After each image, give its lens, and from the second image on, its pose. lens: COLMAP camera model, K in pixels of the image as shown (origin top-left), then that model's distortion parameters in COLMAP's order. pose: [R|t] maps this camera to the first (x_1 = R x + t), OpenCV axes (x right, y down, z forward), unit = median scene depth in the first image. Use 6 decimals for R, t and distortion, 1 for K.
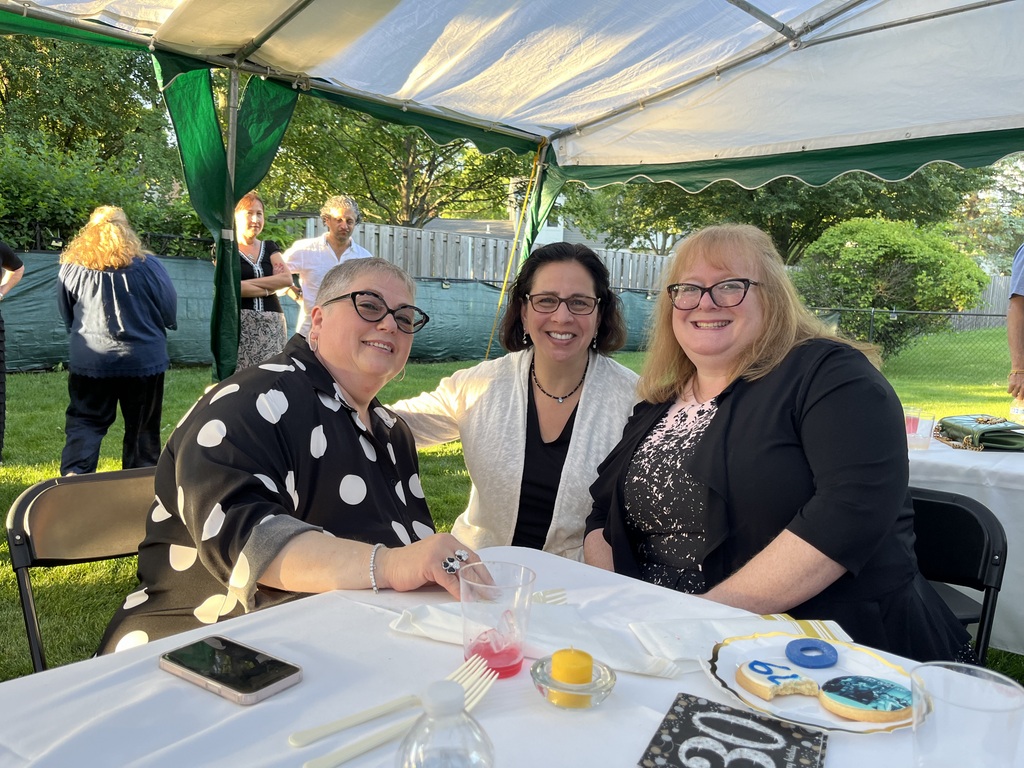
lens RADIAL K [[773.4, 0, 512.0], [0, 773.4, 384.0], [0, 0, 1]] dist [0.082700, -0.091462]
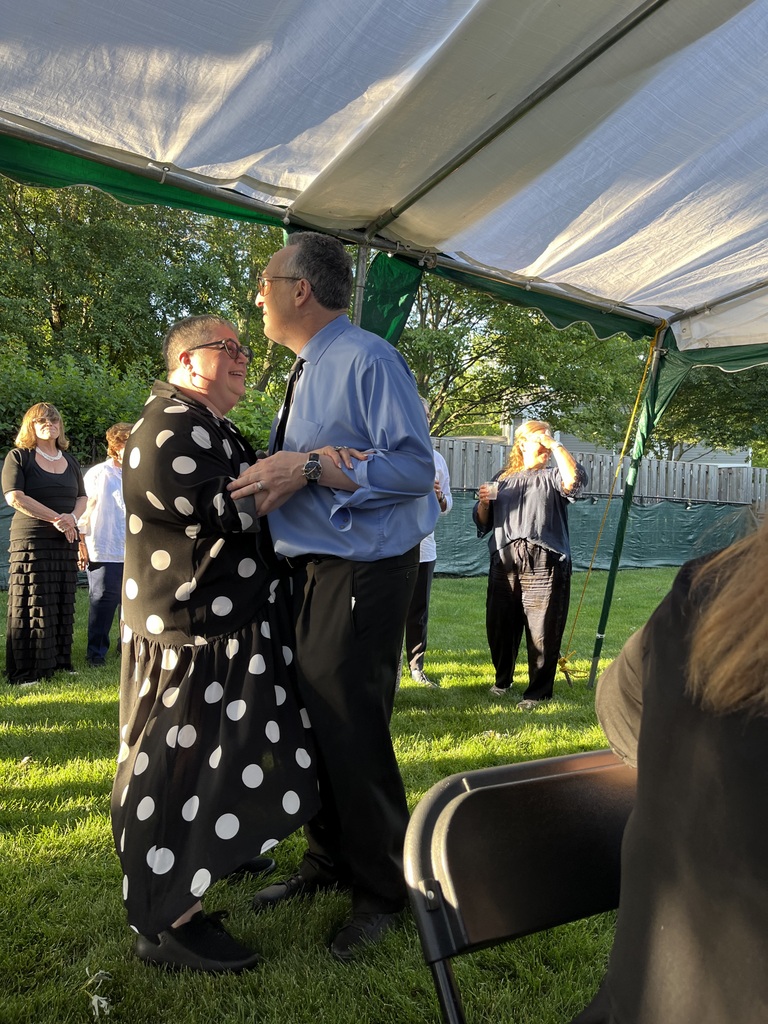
lens RADIAL K [[773.4, 0, 406.0], [0, 773.4, 510.1], [0, 0, 1]] dist [0.082700, -0.091462]
pose [[0.992736, -0.010199, -0.119882, -0.176345], [-0.003675, 0.993366, -0.114940, -0.000006], [0.120258, 0.114545, 0.986112, 0.145167]]
